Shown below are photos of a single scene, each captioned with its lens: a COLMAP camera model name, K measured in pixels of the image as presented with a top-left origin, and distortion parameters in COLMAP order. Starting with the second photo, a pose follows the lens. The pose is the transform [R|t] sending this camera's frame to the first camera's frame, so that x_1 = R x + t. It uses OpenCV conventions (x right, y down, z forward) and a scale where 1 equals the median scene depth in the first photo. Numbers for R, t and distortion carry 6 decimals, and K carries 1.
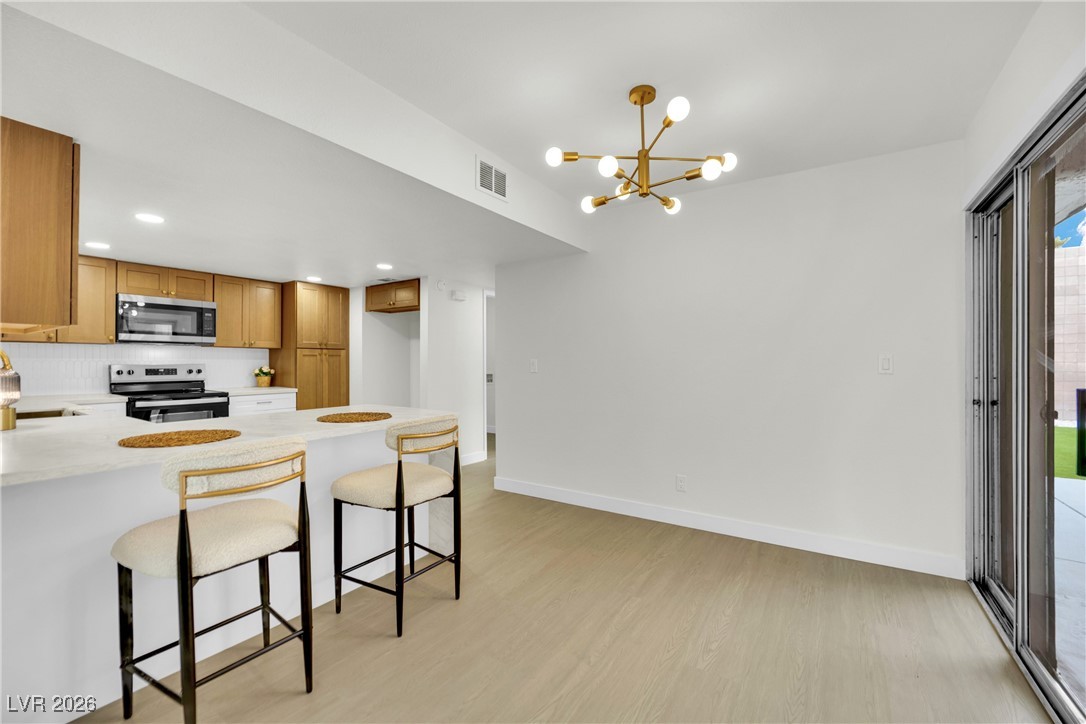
lens RADIAL K [[452.3, 0, 542.7], [0, 452.3, 365.0], [0, 0, 1]] dist [-0.020868, 0.000100]
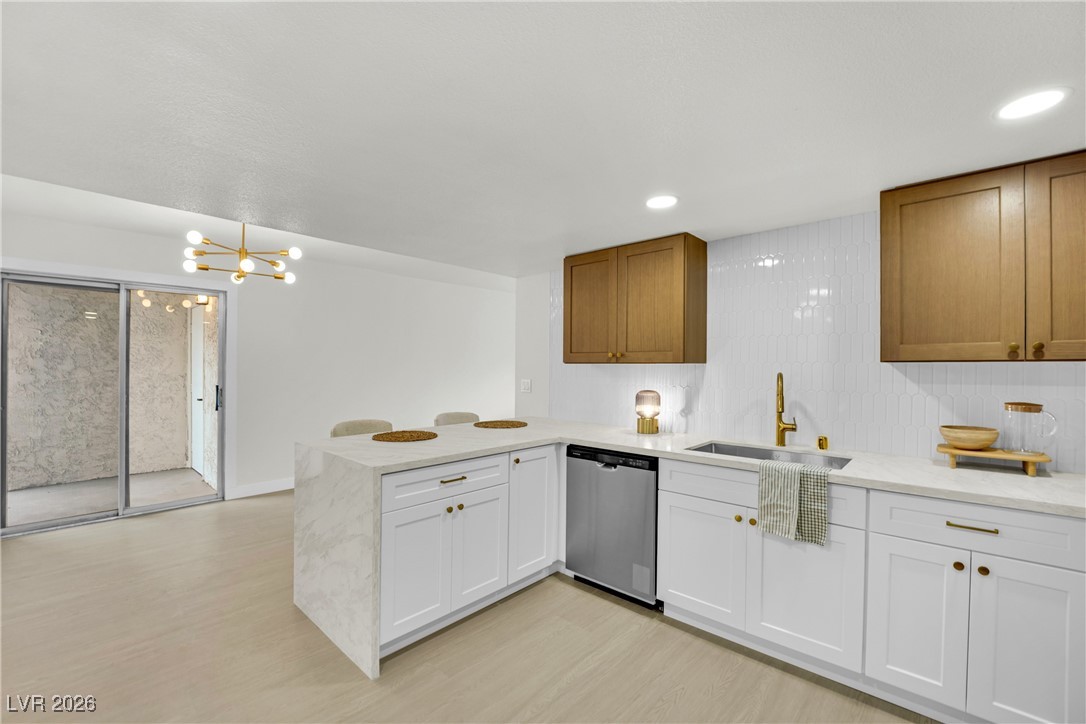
lens RADIAL K [[452.3, 0, 540.6], [0, 452.3, 362.2], [0, 0, 1]] dist [-0.020868, 0.000100]
pose [[-0.987769, -0.003219, 0.155890, -0.463318], [-0.003025, 0.999994, 0.001482, -0.034120], [-0.155894, 0.000992, -0.987773, 1.031781]]
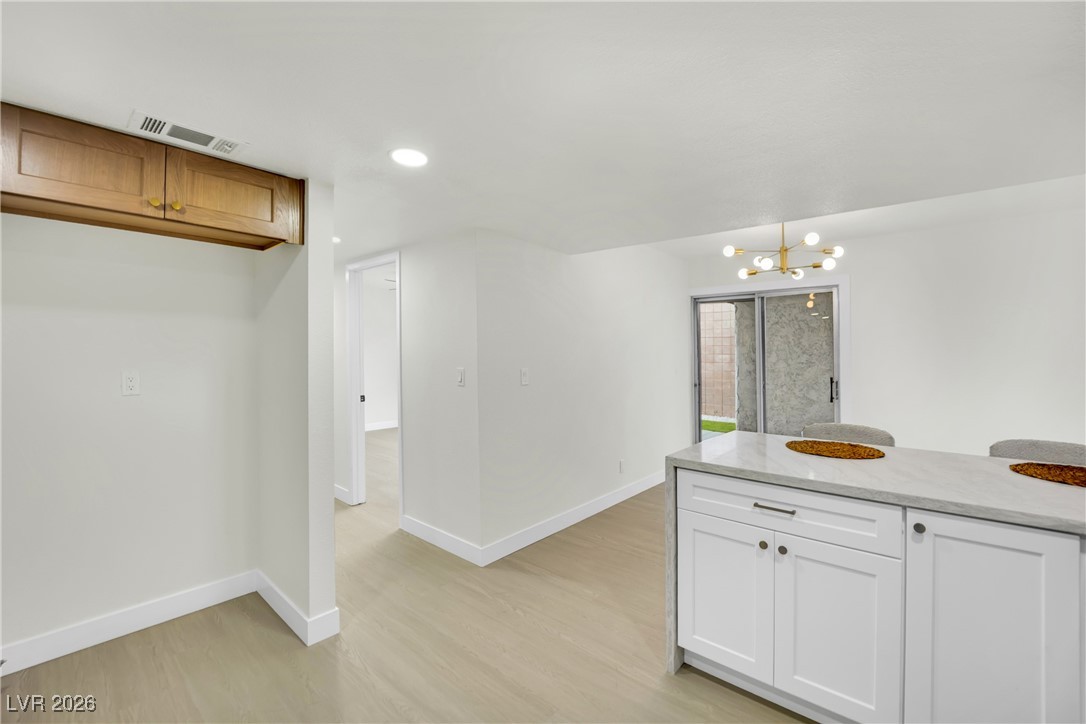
lens RADIAL K [[452.3, 0, 553.2], [0, 452.3, 342.7], [0, 0, 1]] dist [-0.020868, 0.000100]
pose [[0.103289, 0.028931, 0.994231, -0.661708], [-0.001351, 0.999580, -0.028946, -0.028799], [-0.994650, 0.001646, 0.103285, 0.725828]]
